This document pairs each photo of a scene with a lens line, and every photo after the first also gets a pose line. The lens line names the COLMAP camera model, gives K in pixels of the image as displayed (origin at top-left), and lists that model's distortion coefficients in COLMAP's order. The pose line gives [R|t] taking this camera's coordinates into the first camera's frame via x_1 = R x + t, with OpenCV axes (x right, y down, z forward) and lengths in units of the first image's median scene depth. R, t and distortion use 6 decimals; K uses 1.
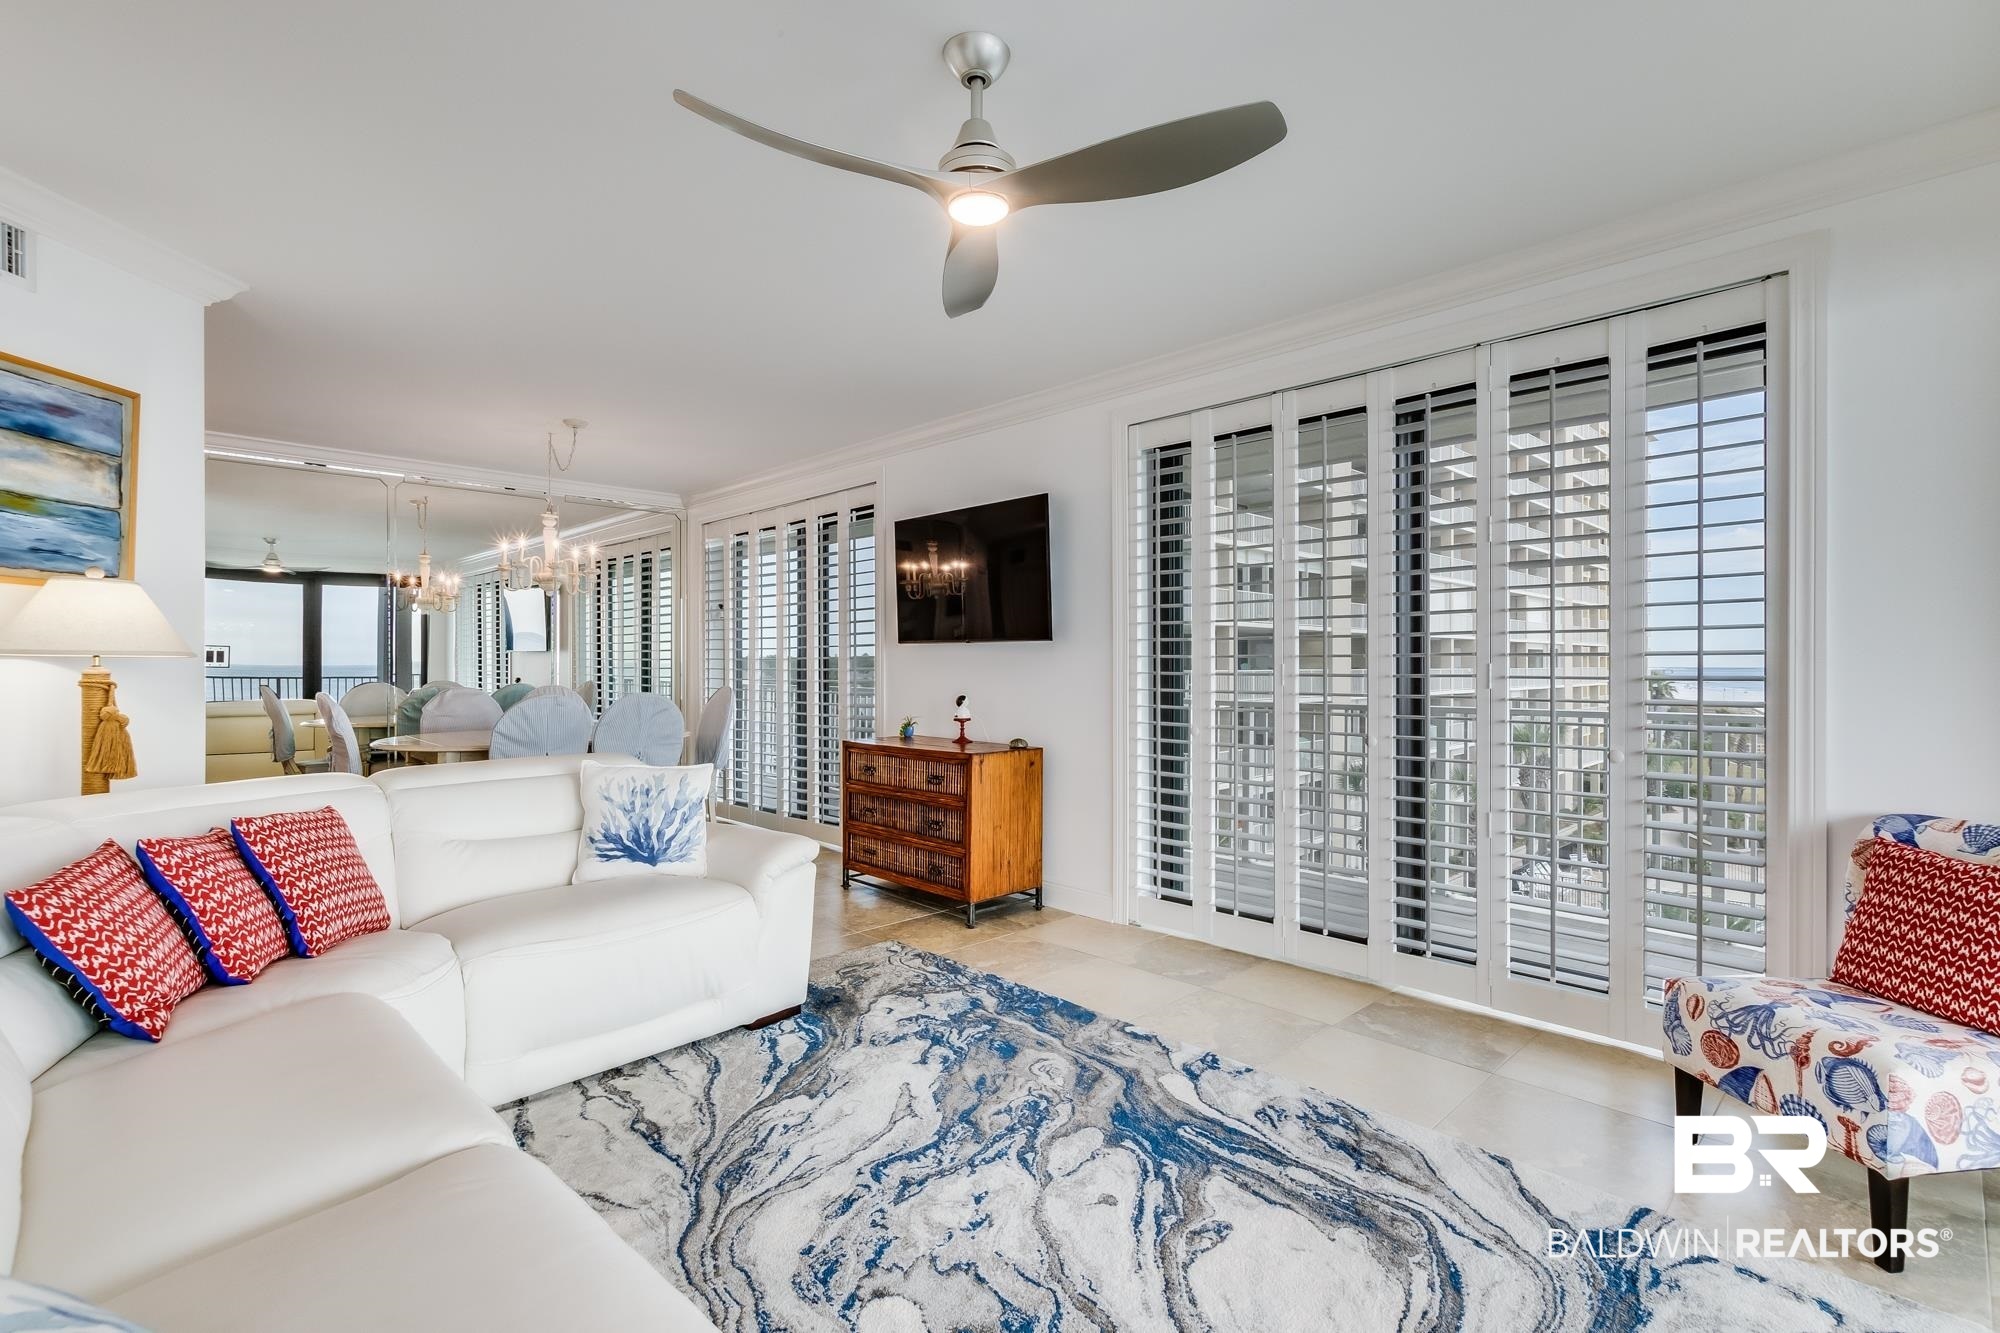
lens RADIAL K [[922.2, 0, 1038.3], [0, 922.2, 666.4], [0, 0, 1]] dist [-0.000598, -0.000442]
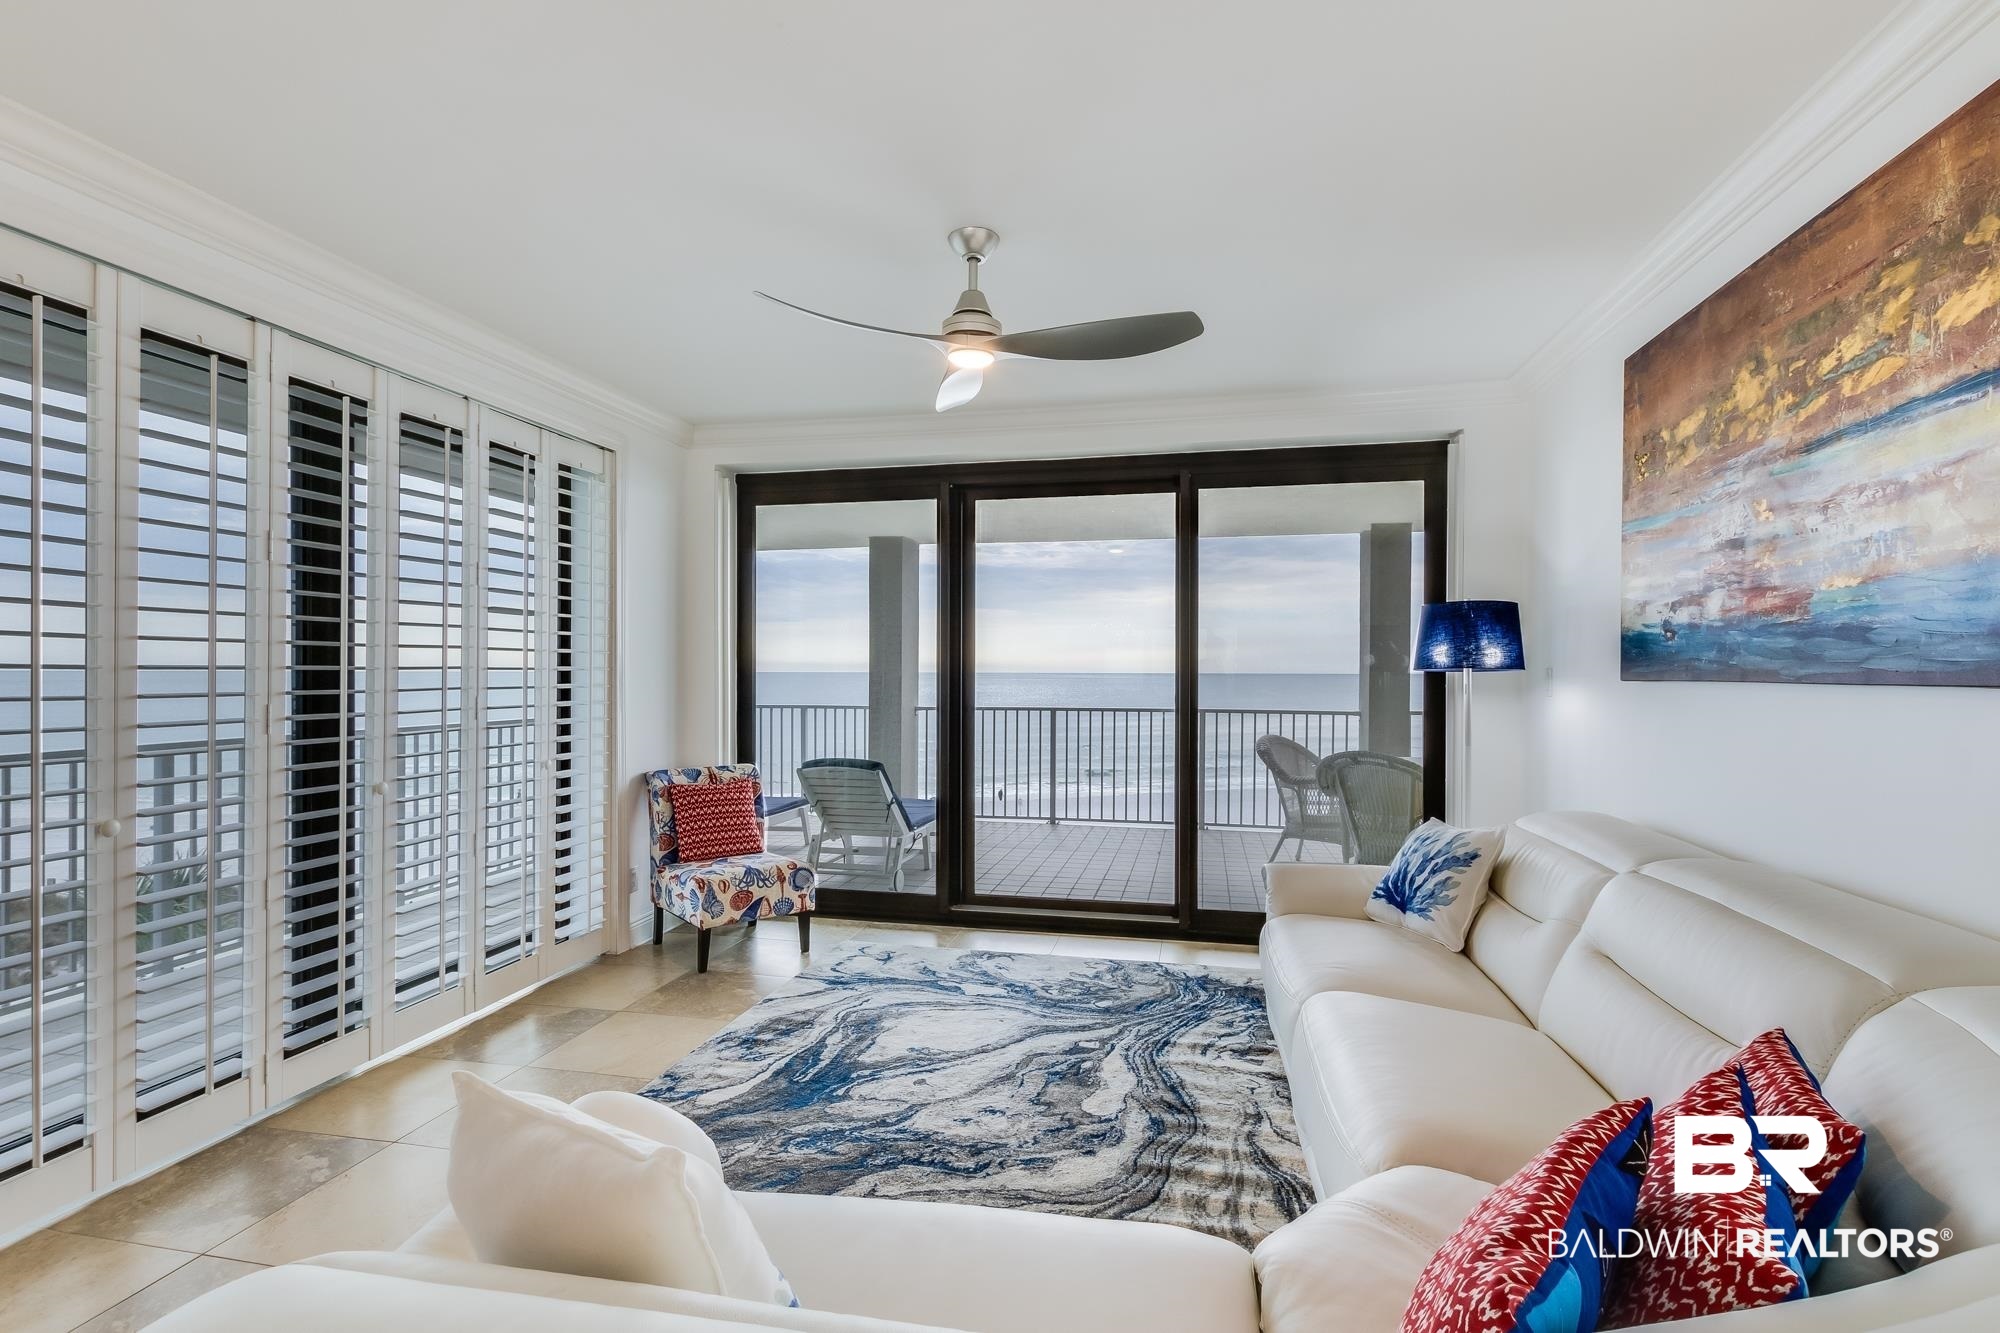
lens RADIAL K [[899.7, 0, 998.1], [0, 899.7, 671.1], [0, 0, 1]] dist [0.010205, -0.006720]
pose [[-0.524500, -0.002065, 0.851408, -0.927239], [-0.002607, 0.999996, 0.000819, -0.043234], [-0.851406, -0.001790, -0.524504, 1.293765]]
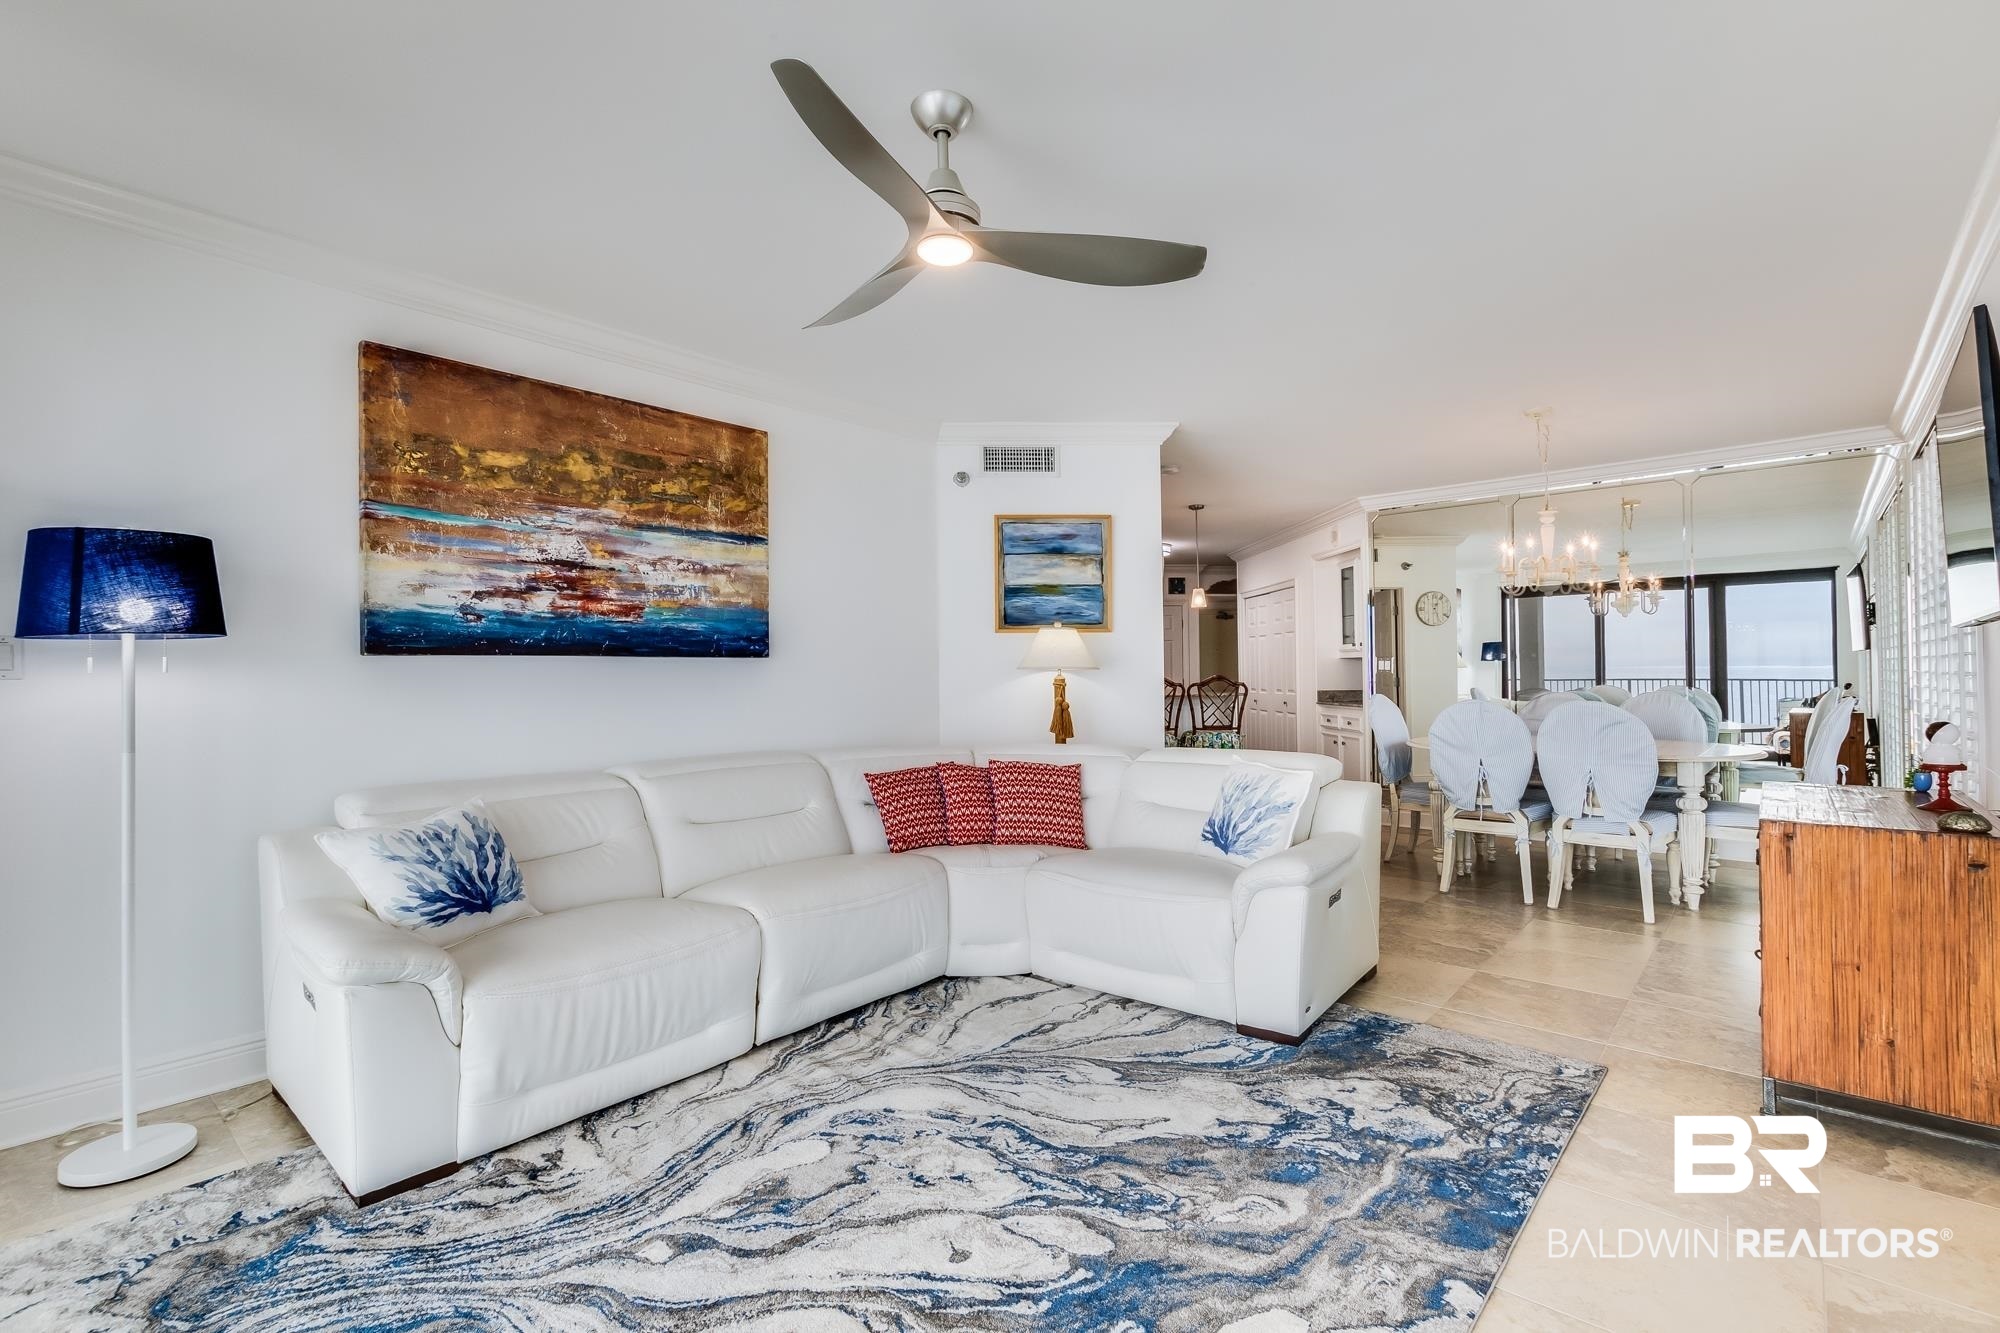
lens RADIAL K [[917.6, 0, 995.6], [0, 917.6, 666.4], [0, 0, 1]] dist [0.003710, -0.005494]
pose [[0.040335, -0.007599, -0.999157, 0.797191], [0.007621, 0.999944, -0.007298, -0.004454], [0.999157, -0.007321, 0.040391, 0.798148]]
